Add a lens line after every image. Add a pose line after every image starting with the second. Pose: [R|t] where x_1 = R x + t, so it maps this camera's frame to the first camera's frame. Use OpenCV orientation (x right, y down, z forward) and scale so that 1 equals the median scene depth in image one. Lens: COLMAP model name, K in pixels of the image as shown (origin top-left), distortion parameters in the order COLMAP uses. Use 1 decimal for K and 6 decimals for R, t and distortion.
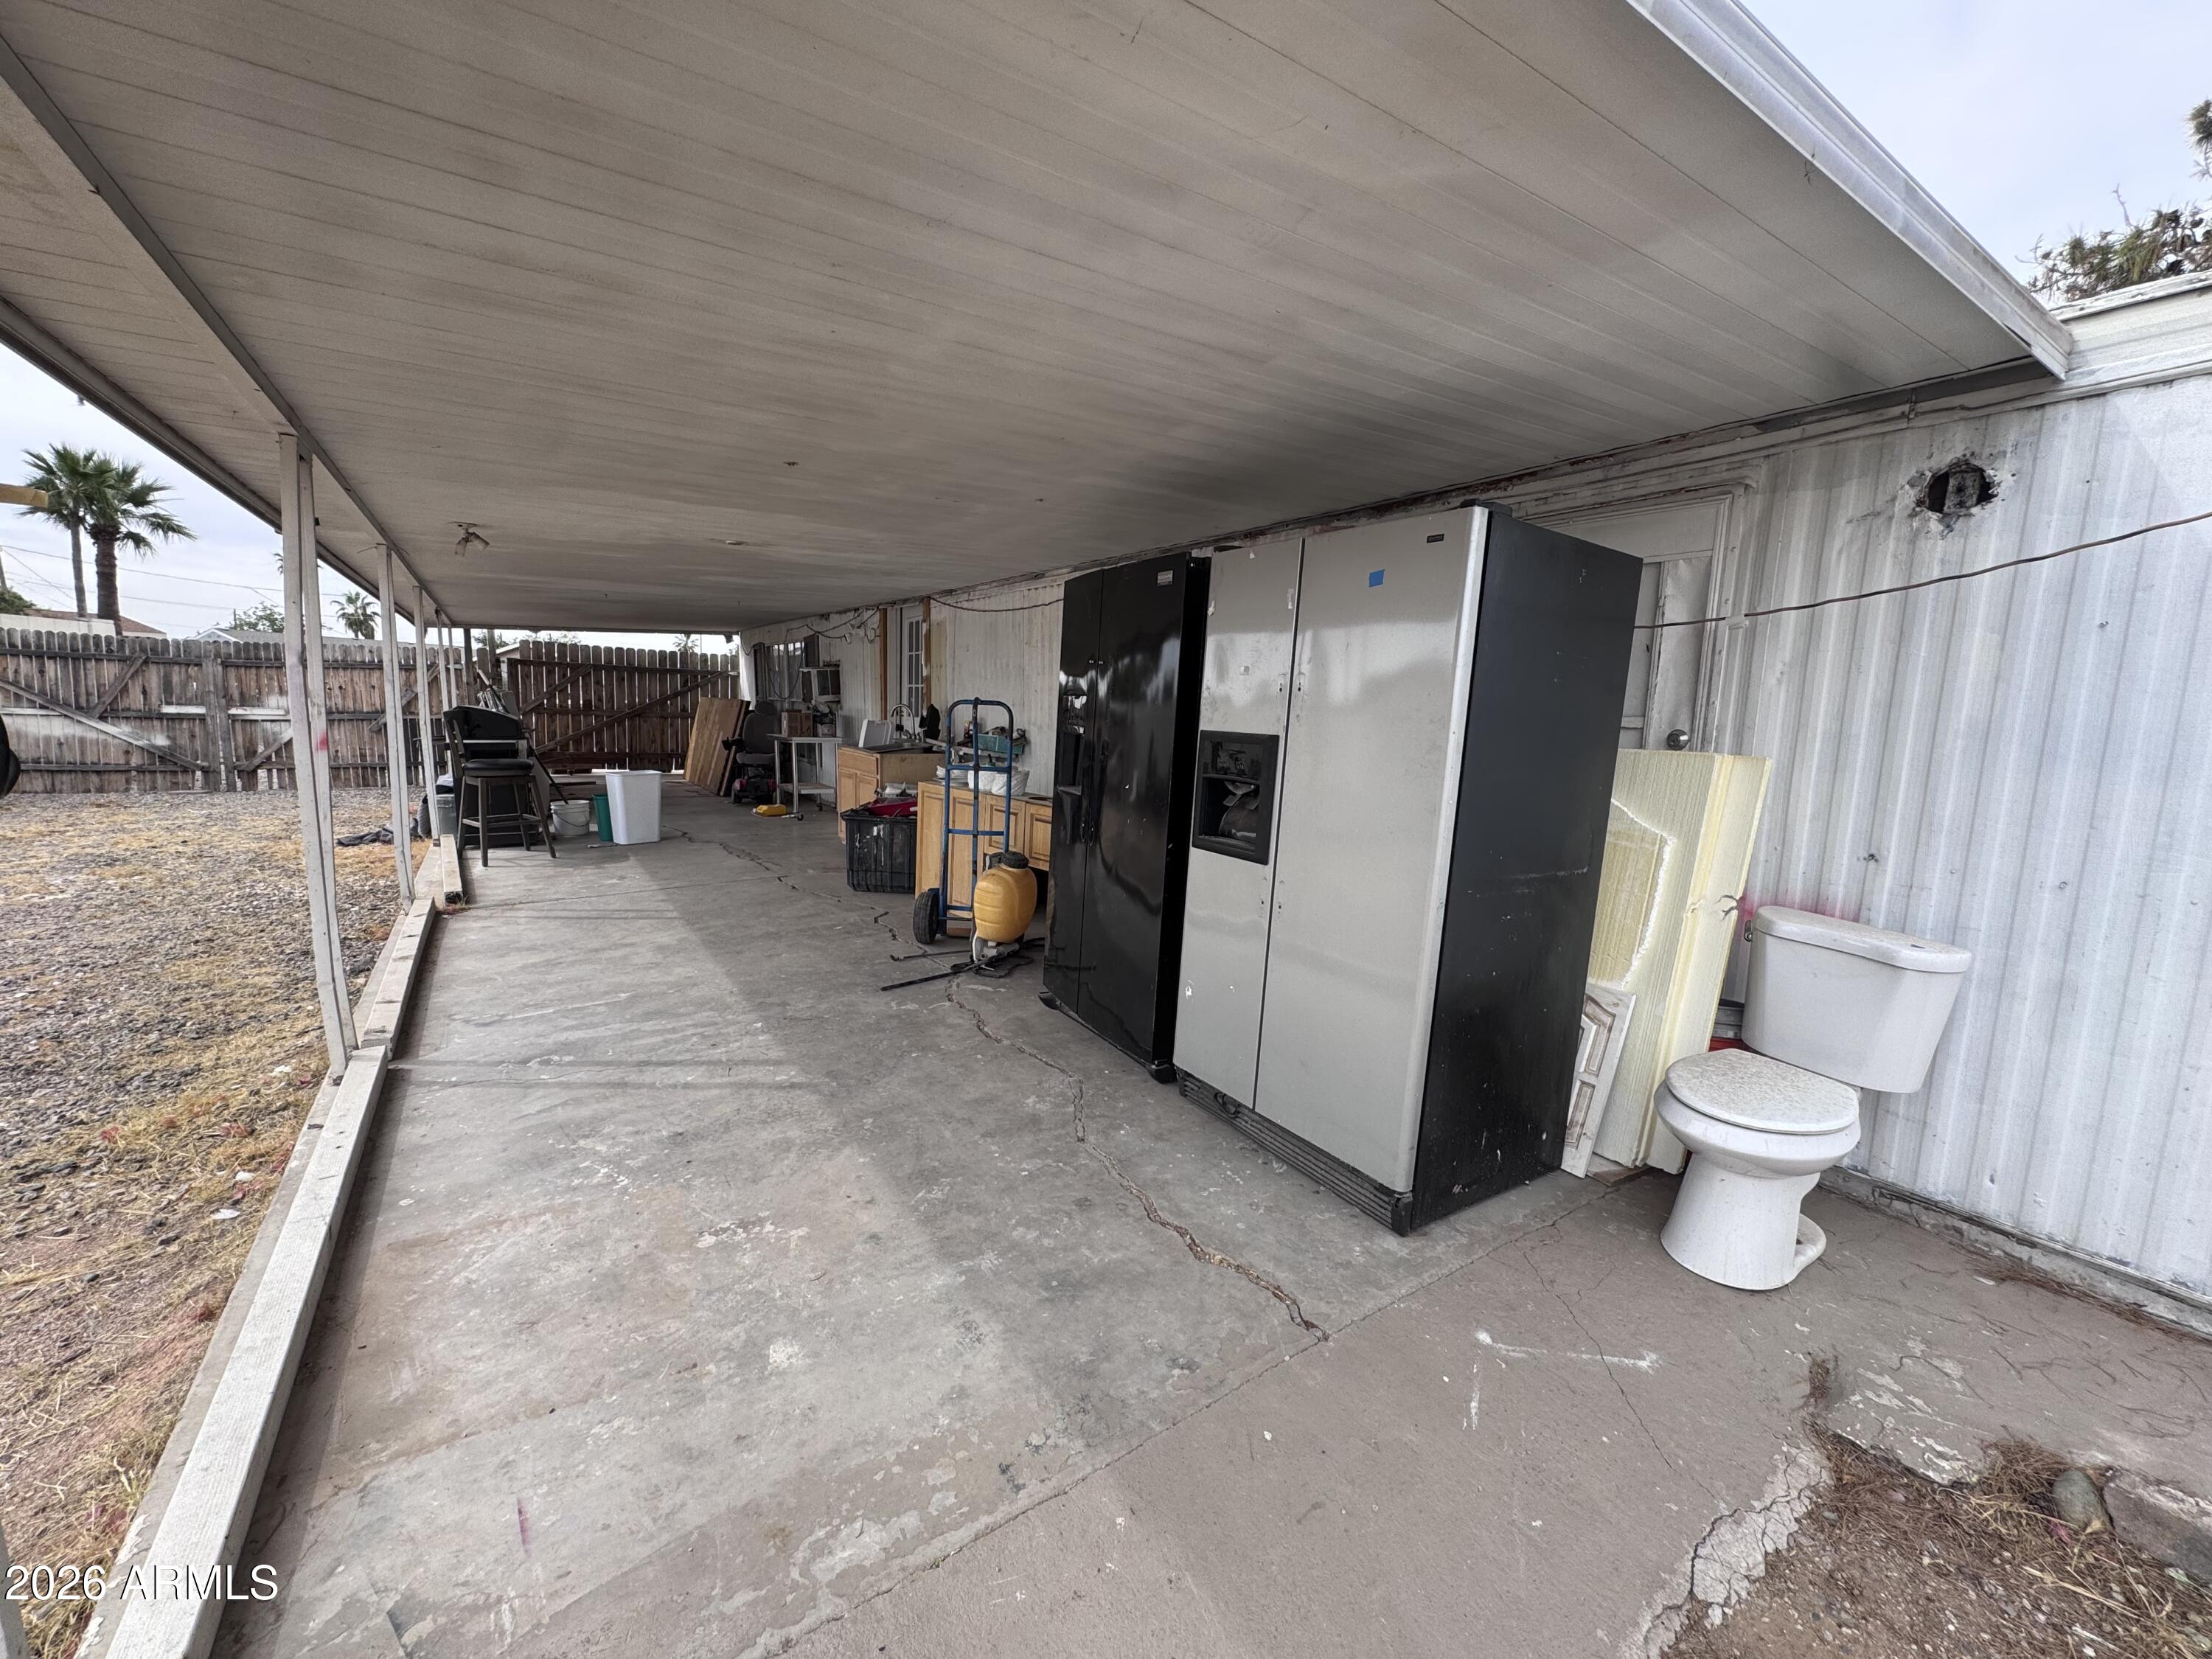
lens RADIAL K [[883.6, 0, 1107.4], [0, 883.6, 820.3], [0, 0, 1]] dist [-0.000151, 0.000250]
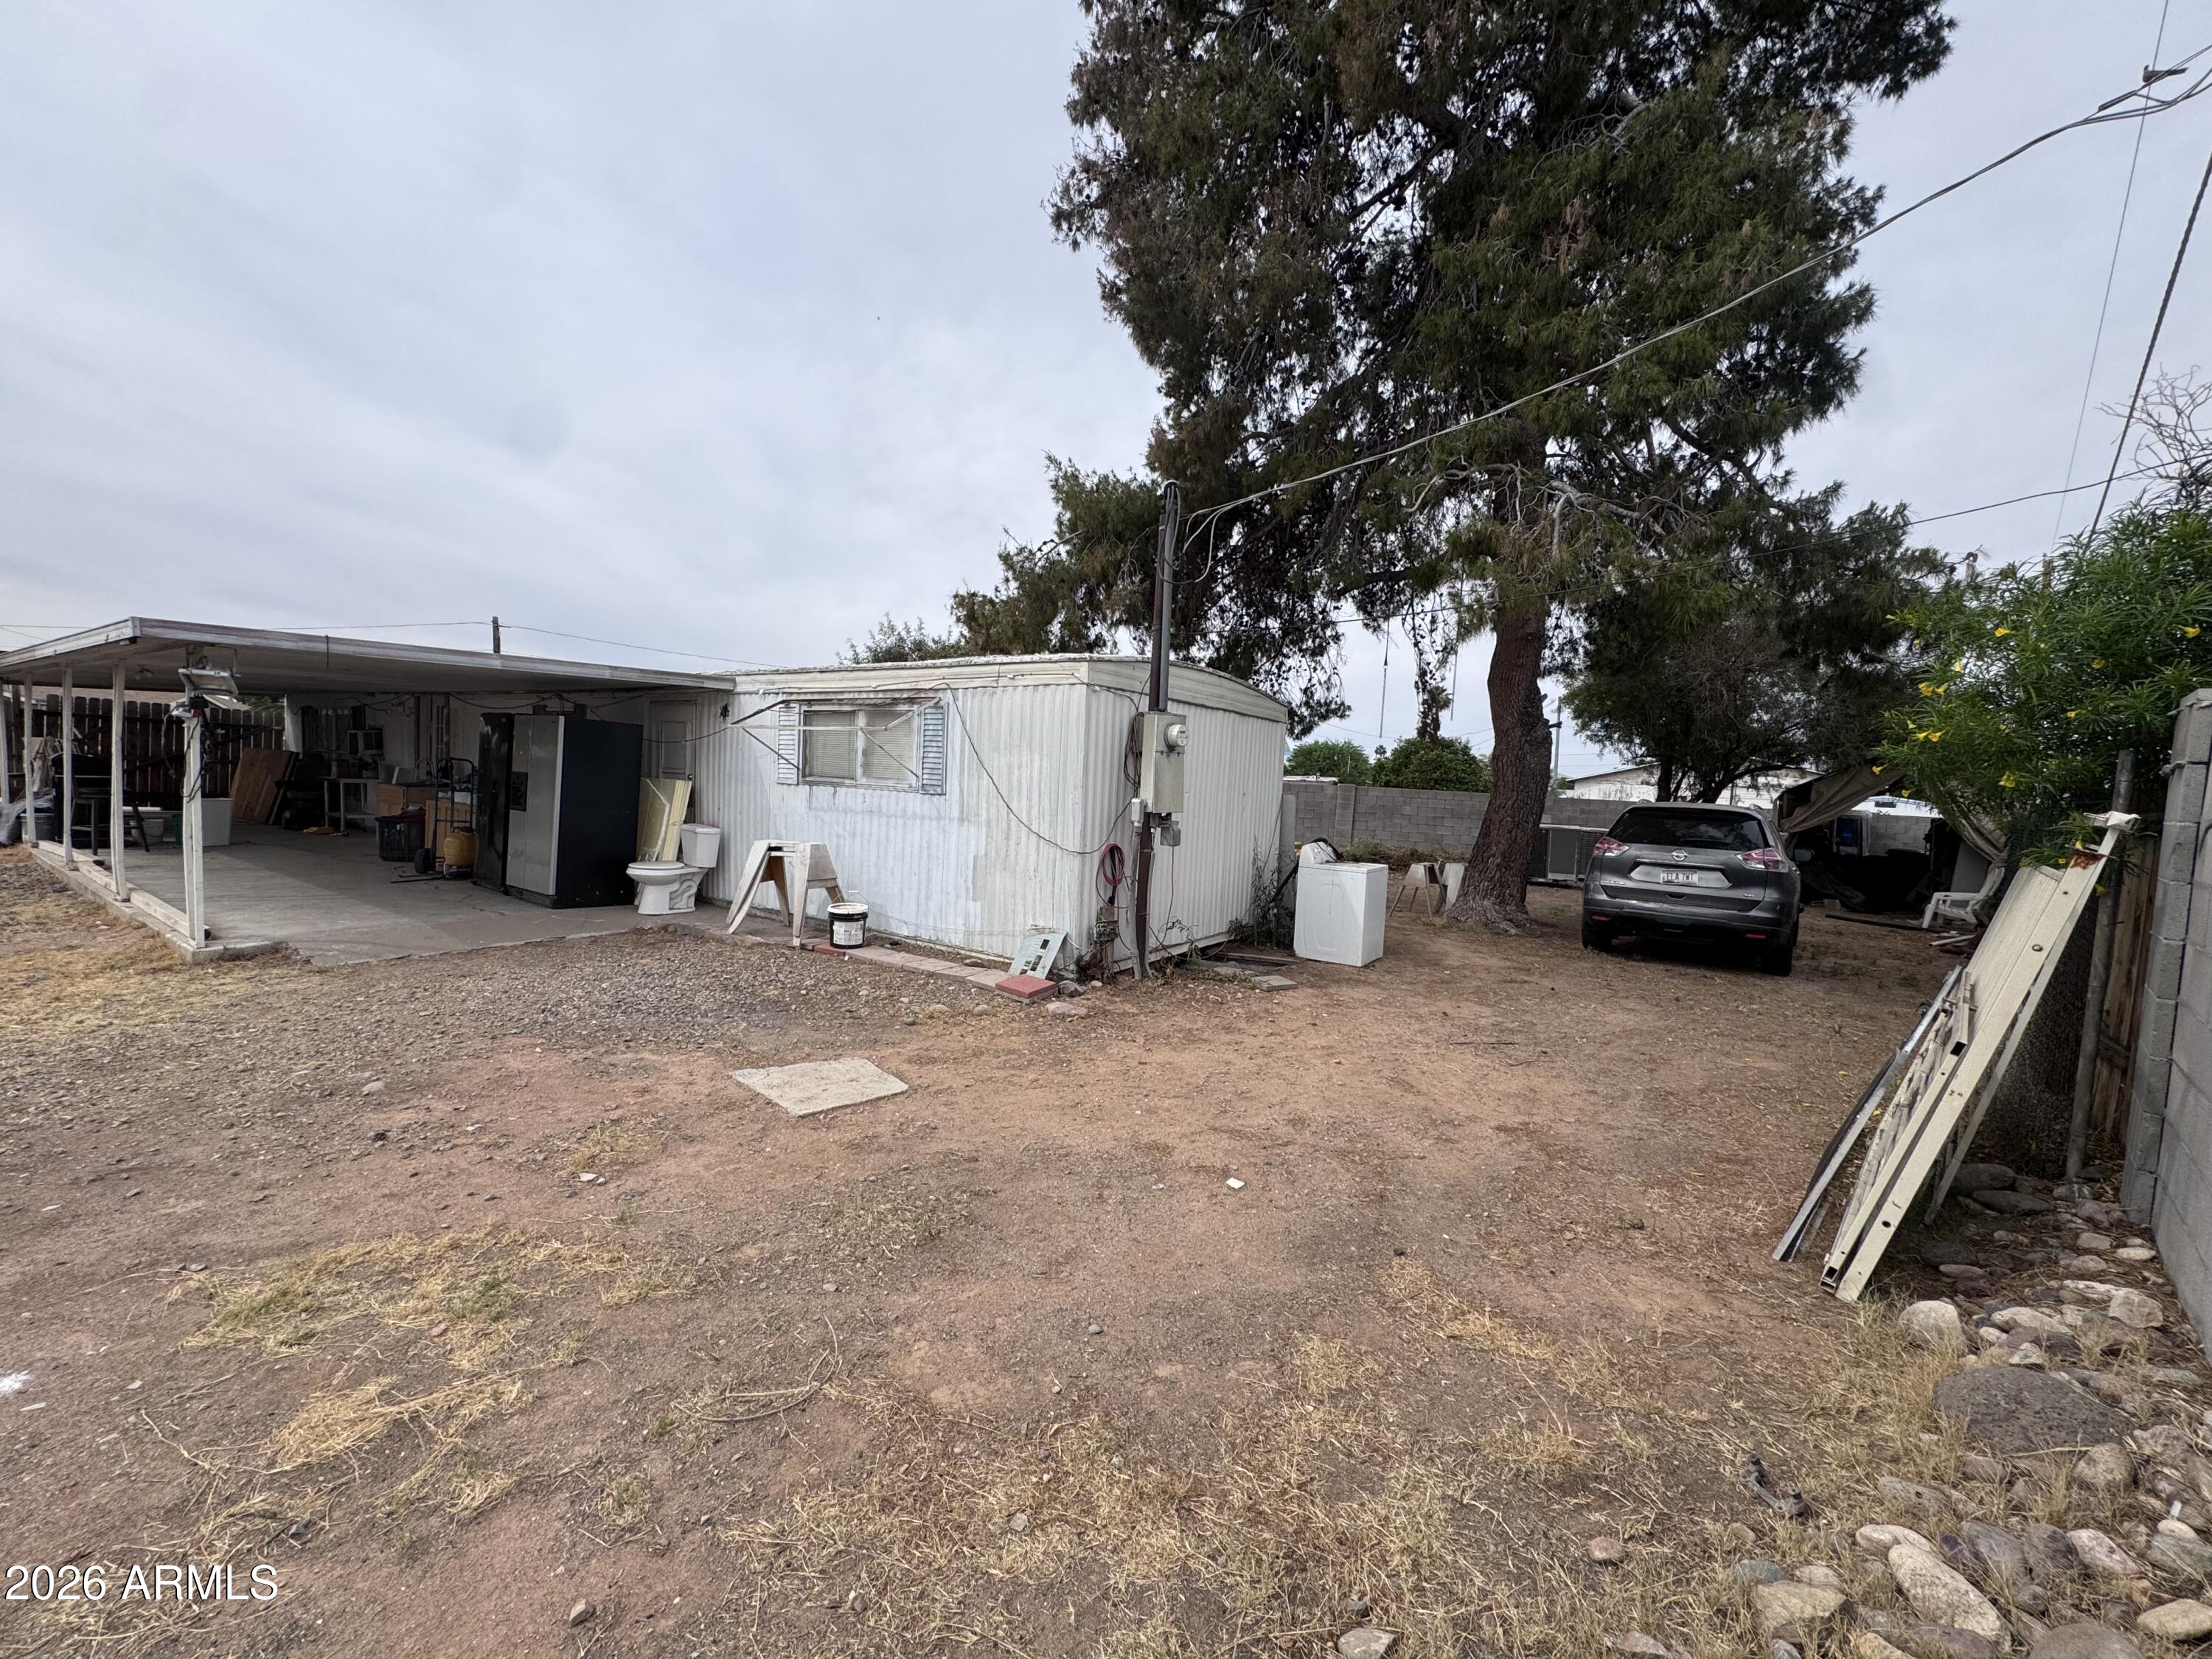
lens RADIAL K [[883.6, 0, 1108.8], [0, 883.6, 826.1], [0, 0, 1]] dist [-0.000151, 0.000250]
pose [[0.928470, -0.004924, 0.371375, 0.276991], [0.026932, 0.998172, -0.054098, 0.096966], [-0.370430, 0.060231, 0.926906, -0.812675]]
